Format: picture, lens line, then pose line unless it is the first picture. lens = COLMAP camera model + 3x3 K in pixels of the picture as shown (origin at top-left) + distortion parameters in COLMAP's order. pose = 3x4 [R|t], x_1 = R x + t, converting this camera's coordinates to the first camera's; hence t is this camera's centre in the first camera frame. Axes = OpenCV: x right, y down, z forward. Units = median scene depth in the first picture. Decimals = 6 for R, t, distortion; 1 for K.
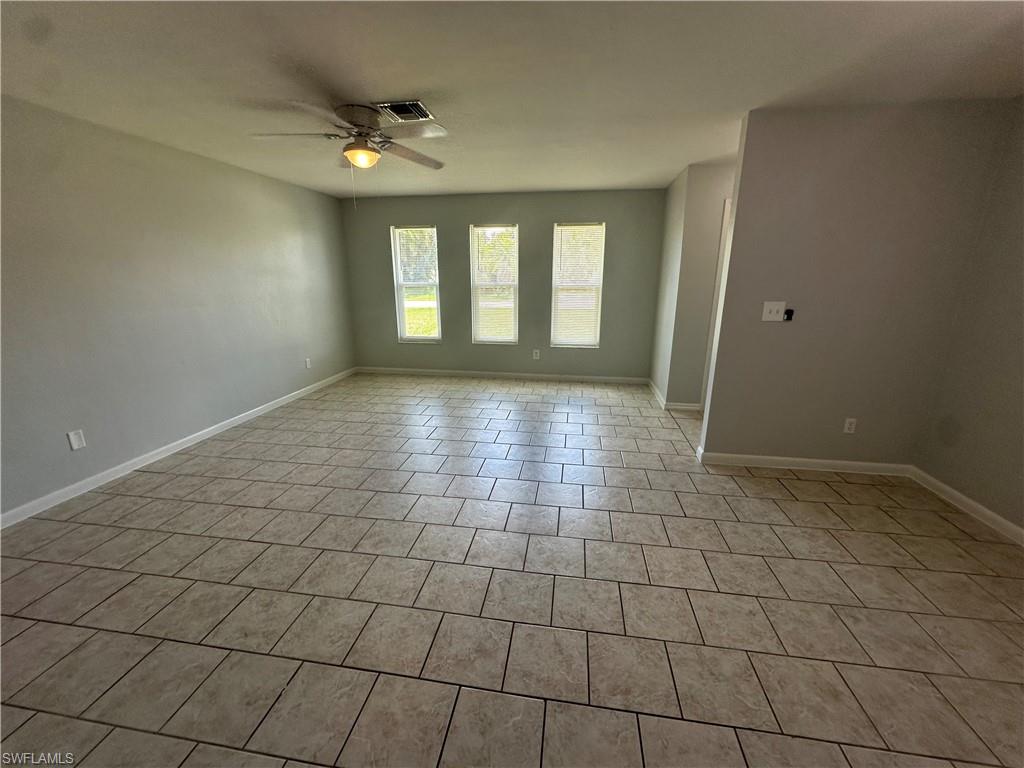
lens RADIAL K [[409.5, 0, 512.3], [0, 409.5, 384.4], [0, 0, 1]] dist [-0.003497, -0.000487]
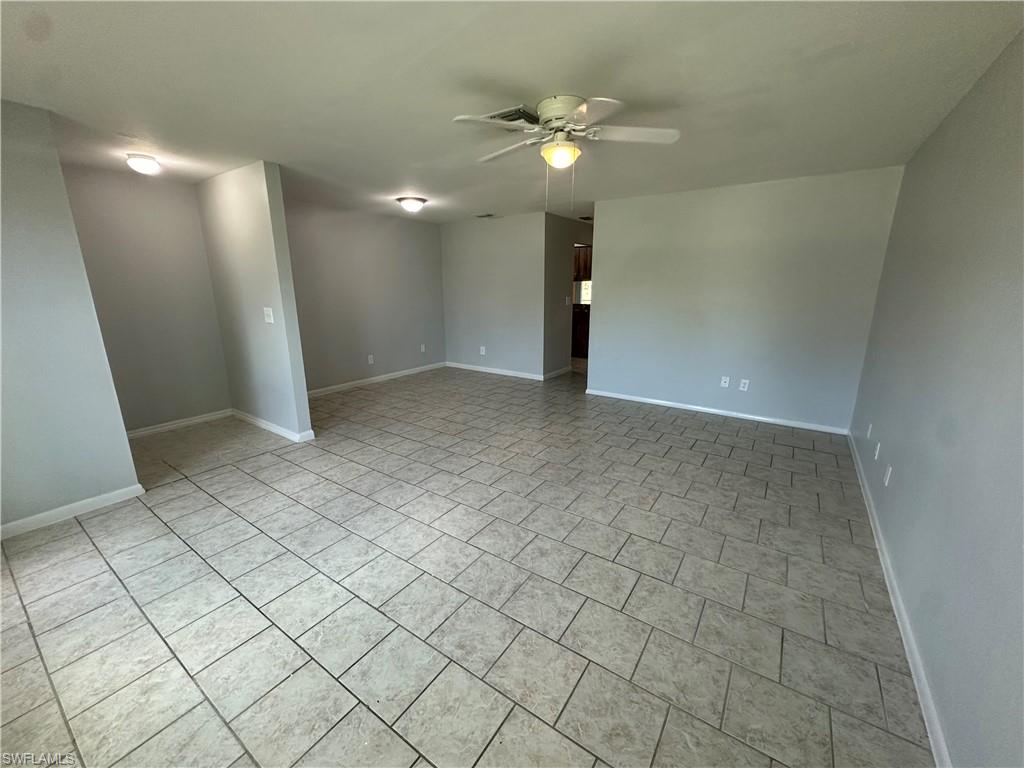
lens RADIAL K [[409.5, 0, 512.2], [0, 409.5, 384.9], [0, 0, 1]] dist [-0.003497, -0.000487]
pose [[-0.899304, -0.104644, 0.424621, -0.655844], [0.115301, 0.879863, 0.461029, -0.508749], [-0.421852, 0.463564, -0.779198, 1.841345]]
